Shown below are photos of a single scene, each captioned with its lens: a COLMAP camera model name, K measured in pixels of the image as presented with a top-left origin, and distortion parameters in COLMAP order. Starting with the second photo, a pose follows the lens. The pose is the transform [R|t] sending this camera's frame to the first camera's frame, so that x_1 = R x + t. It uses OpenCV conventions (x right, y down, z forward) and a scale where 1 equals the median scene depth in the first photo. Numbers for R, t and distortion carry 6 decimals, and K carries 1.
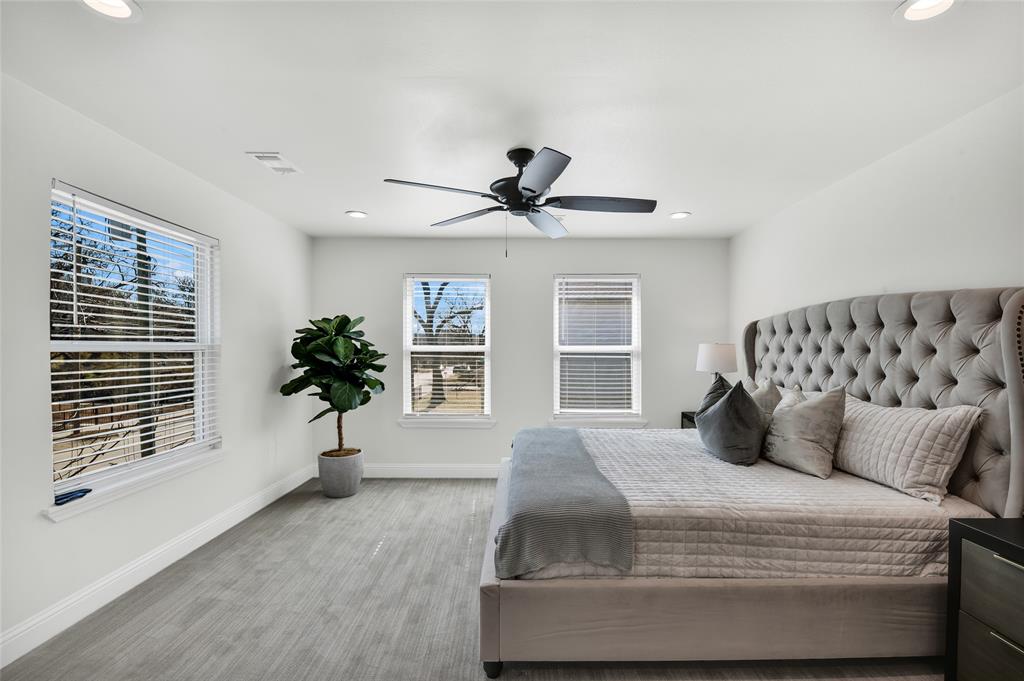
lens RADIAL K [[452.2, 0, 520.5], [0, 452.2, 345.2], [0, 0, 1]] dist [0.001209, -0.000266]
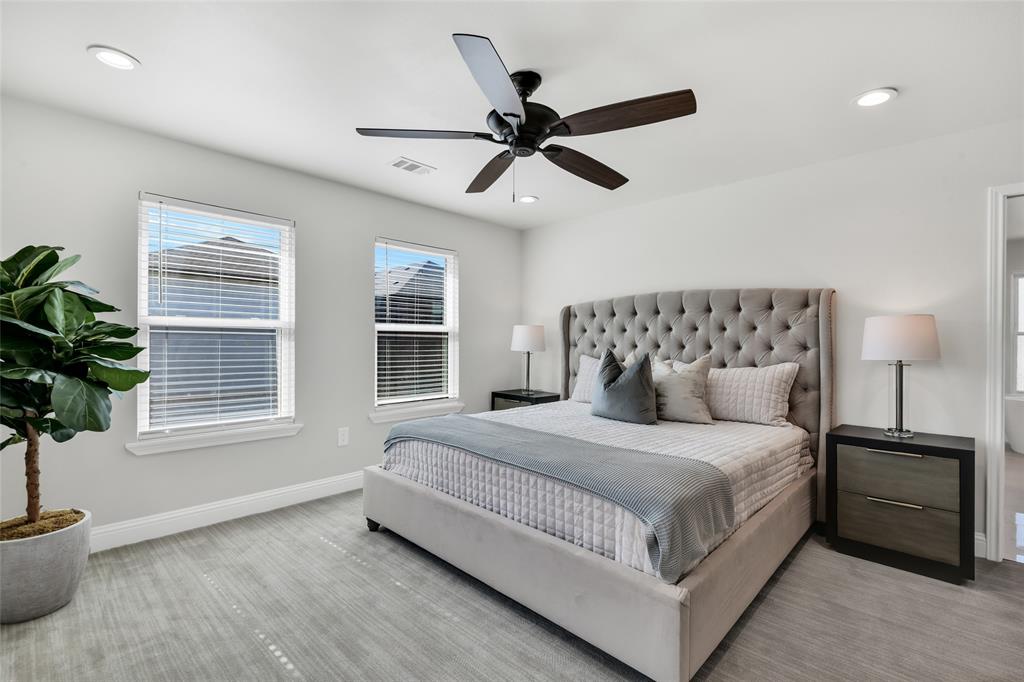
lens RADIAL K [[452.2, 0, 518.6], [0, 452.2, 333.5], [0, 0, 1]] dist [0.001209, -0.000266]
pose [[0.701365, 0.014638, 0.712652, -0.421211], [-0.011396, 0.999892, -0.009323, 0.031908], [-0.712711, -0.001583, 0.701456, 0.309079]]
